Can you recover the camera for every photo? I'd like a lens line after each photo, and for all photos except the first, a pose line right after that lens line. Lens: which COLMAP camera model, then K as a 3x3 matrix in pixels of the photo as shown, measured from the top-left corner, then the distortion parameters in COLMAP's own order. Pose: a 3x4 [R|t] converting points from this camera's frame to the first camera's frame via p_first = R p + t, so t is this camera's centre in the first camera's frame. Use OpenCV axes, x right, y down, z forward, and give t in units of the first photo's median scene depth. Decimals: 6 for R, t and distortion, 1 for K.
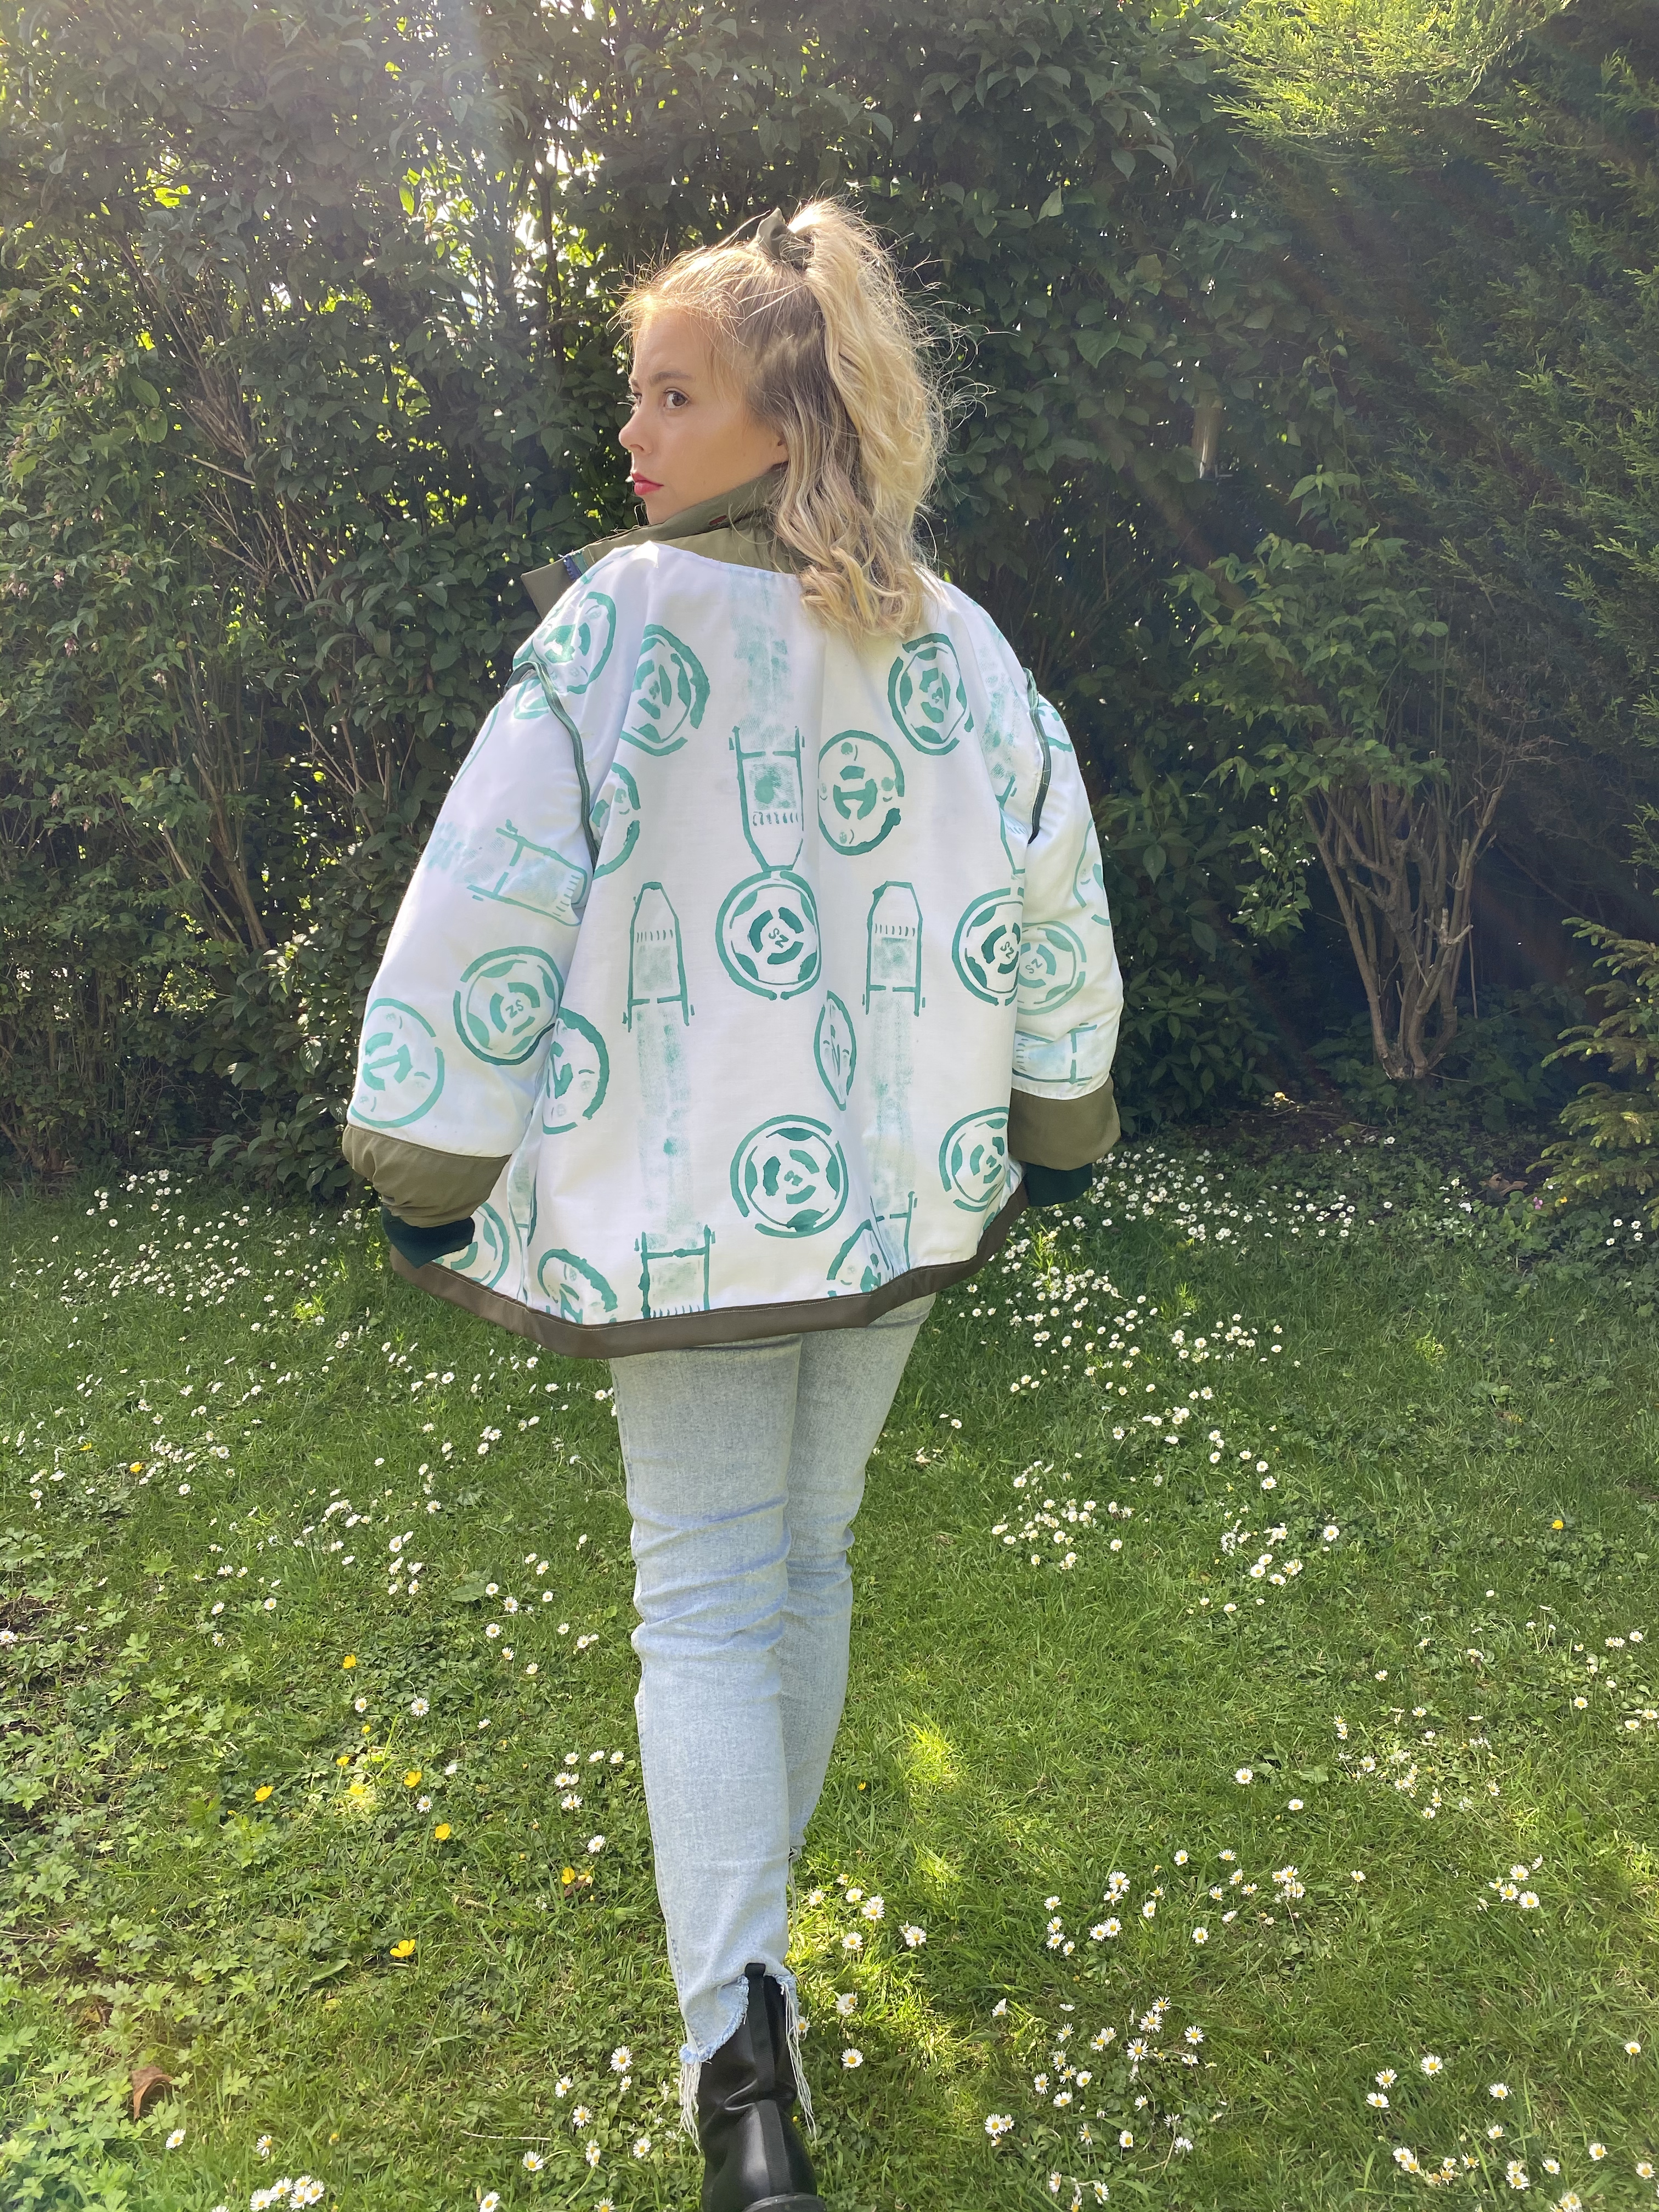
lens RADIAL K [[1704.5, 0, 836.3], [0, 1704.5, 1115.1], [0, 0, 1]] dist [0.004029, 0.003420]
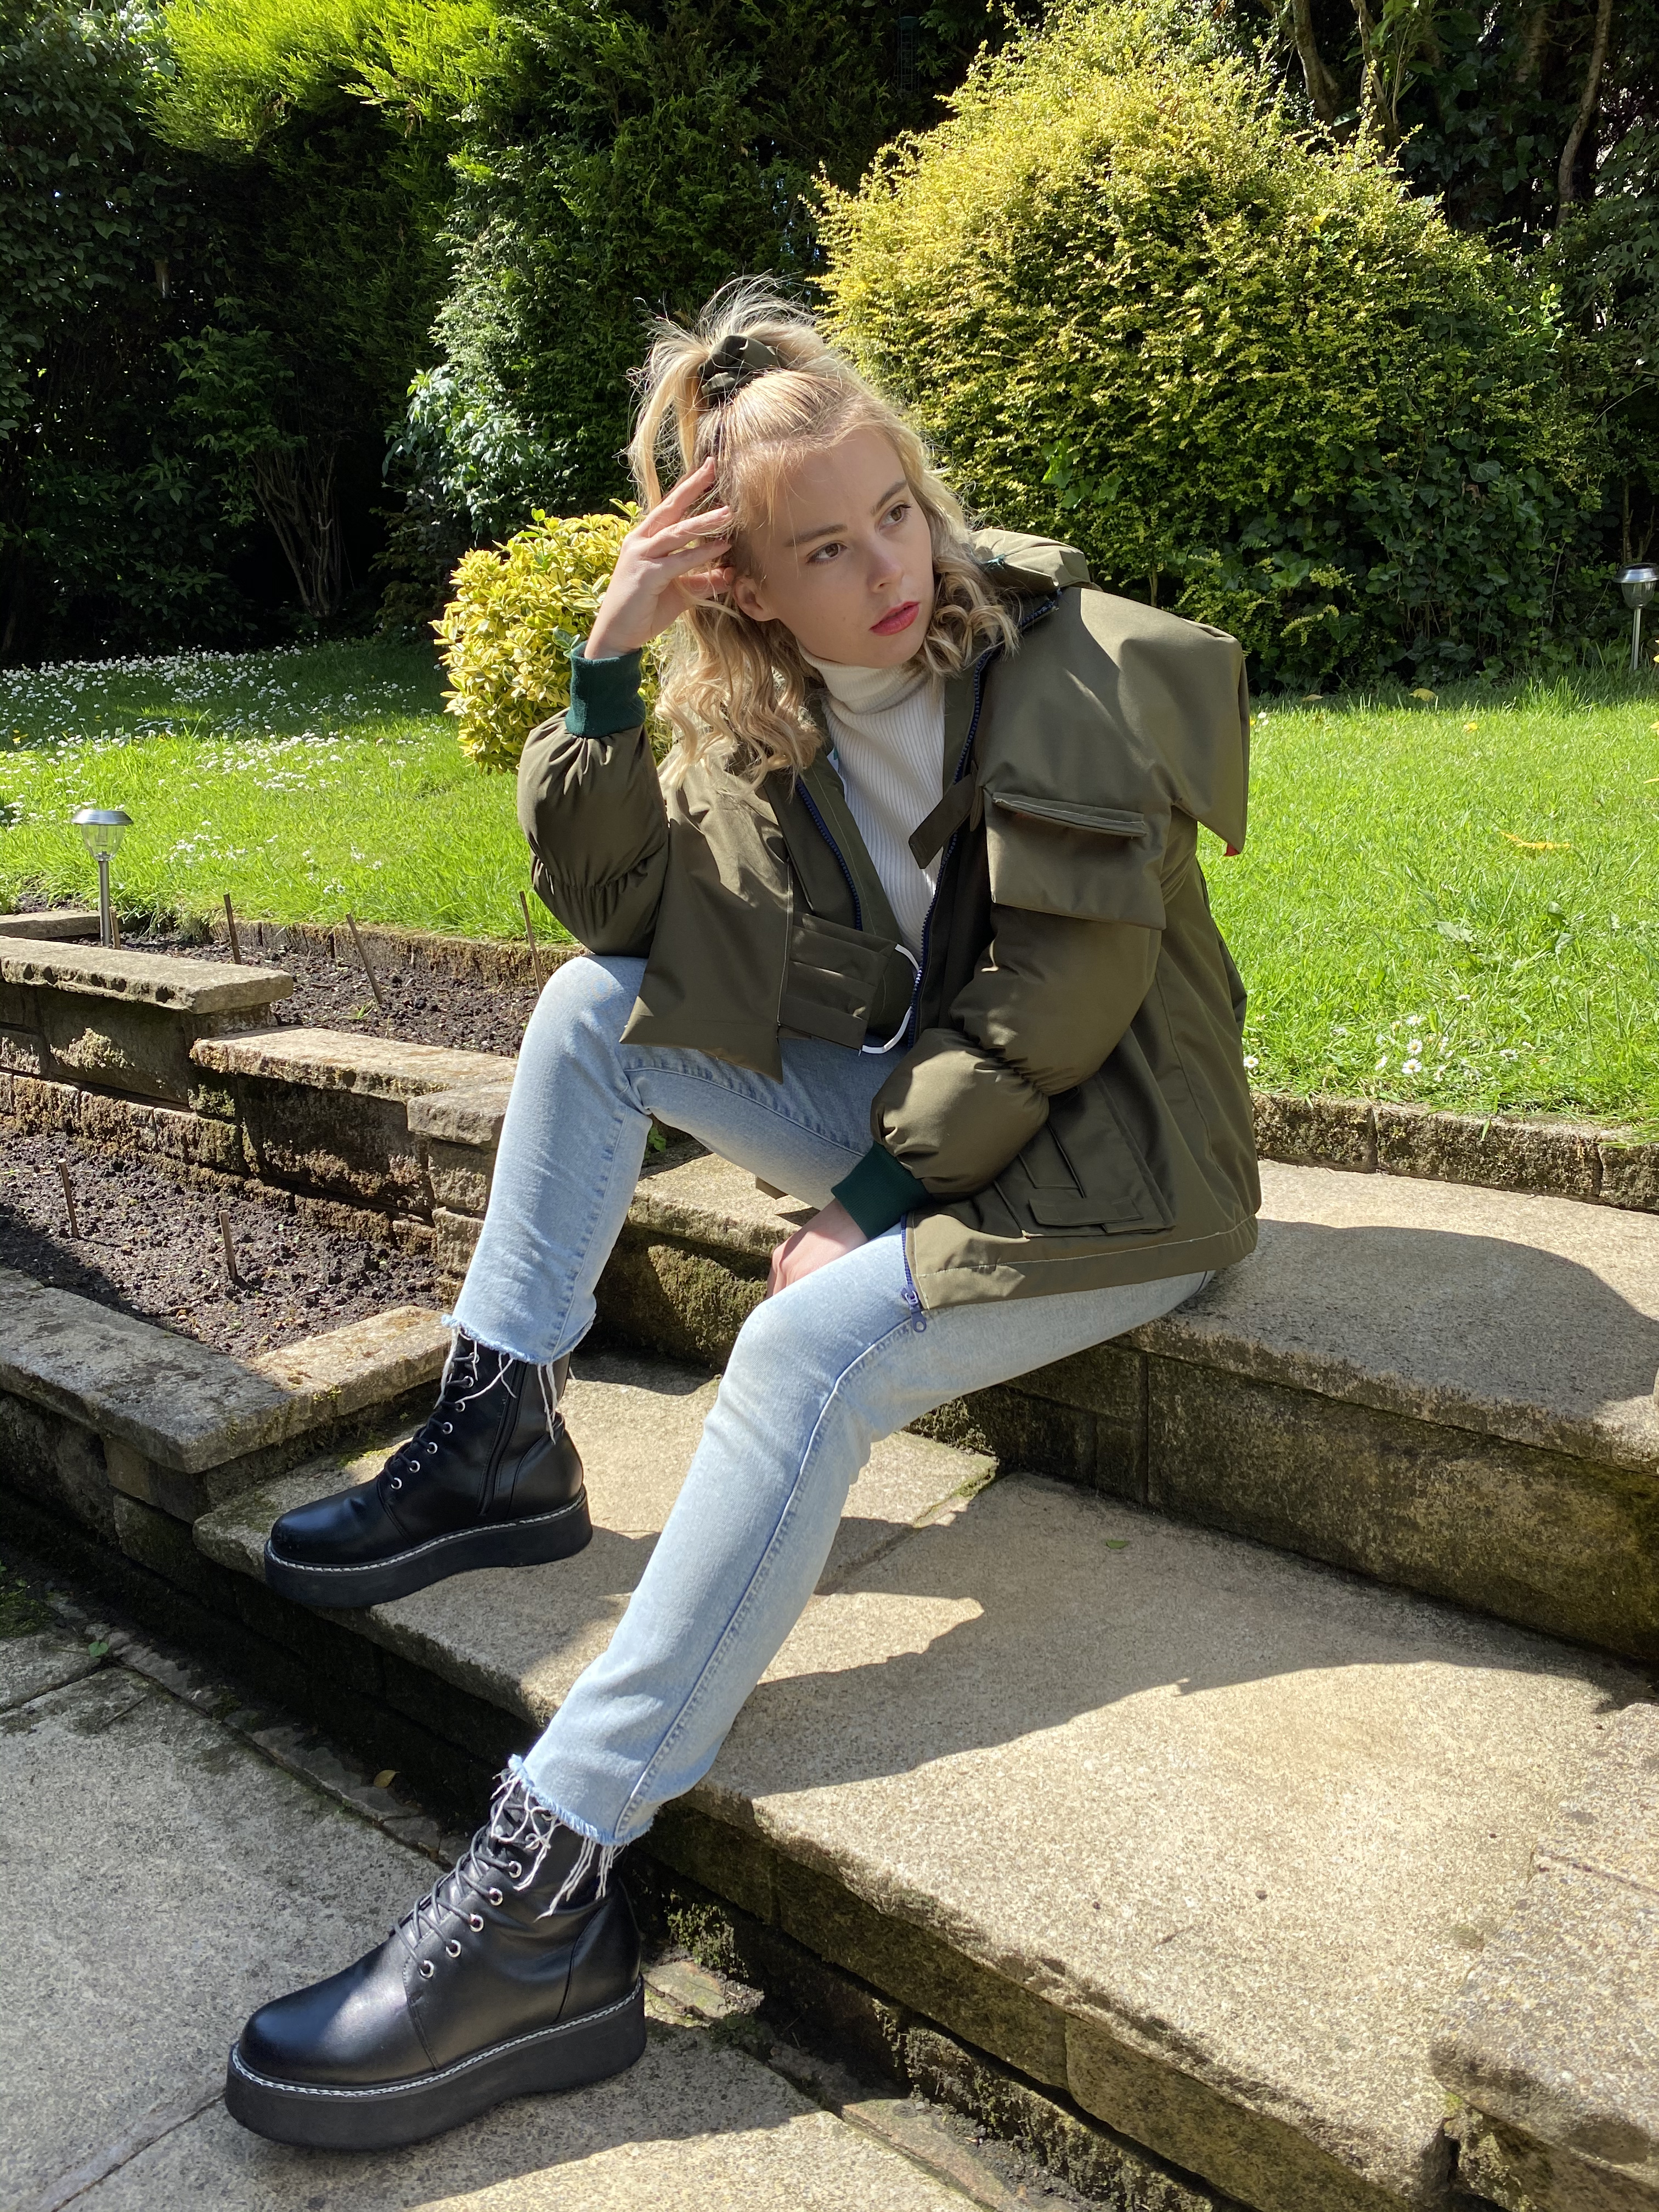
lens RADIAL K [[1704.5, 0, 809.7], [0, 1704.5, 1092.9], [0, 0, 1]] dist [0.004029, 0.003420]
pose [[0.840801, -0.178429, 0.511094, -0.385226], [0.146305, 0.983884, 0.102798, 0.509550], [-0.521200, -0.011657, 0.853355, -1.269787]]
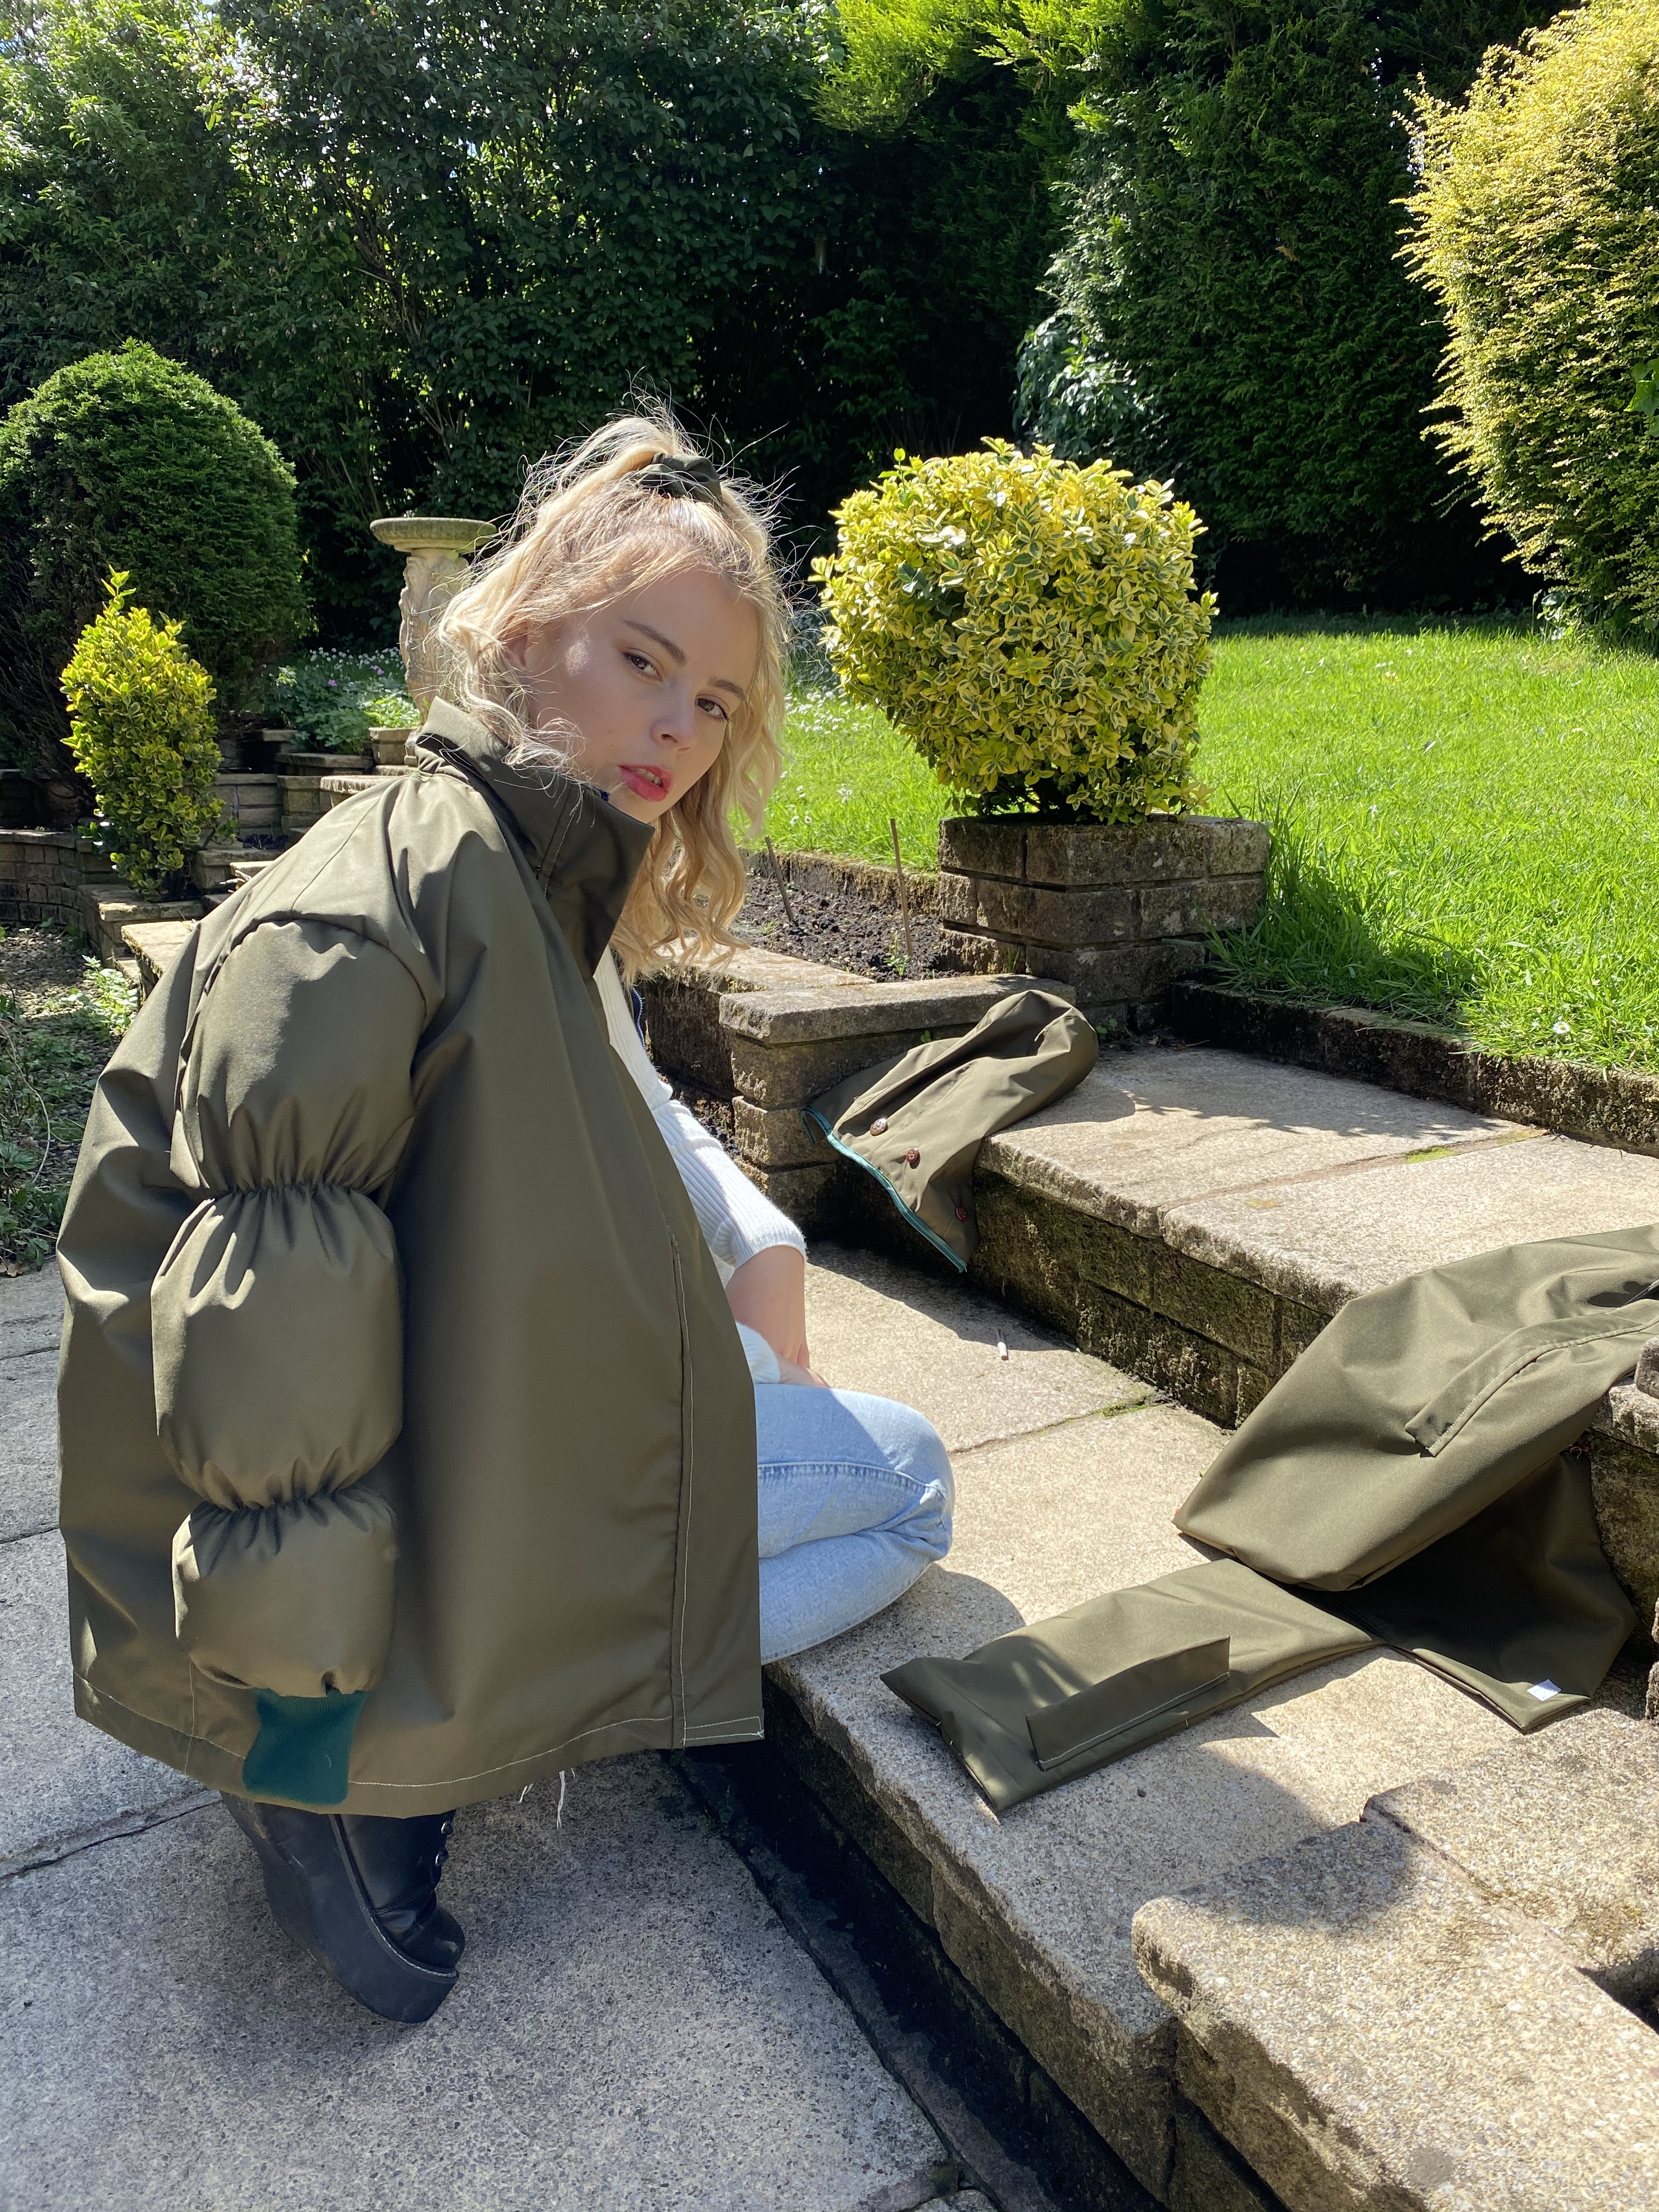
lens RADIAL K [[1704.5, 0, 819.6], [0, 1704.5, 1101.8], [0, 0, 1]] dist [0.004029, 0.003420]
pose [[0.980388, -0.097193, 0.171445, -0.289384], [0.083242, 0.992744, 0.086779, 0.535921], [-0.178635, -0.070806, 0.981364, -1.332717]]
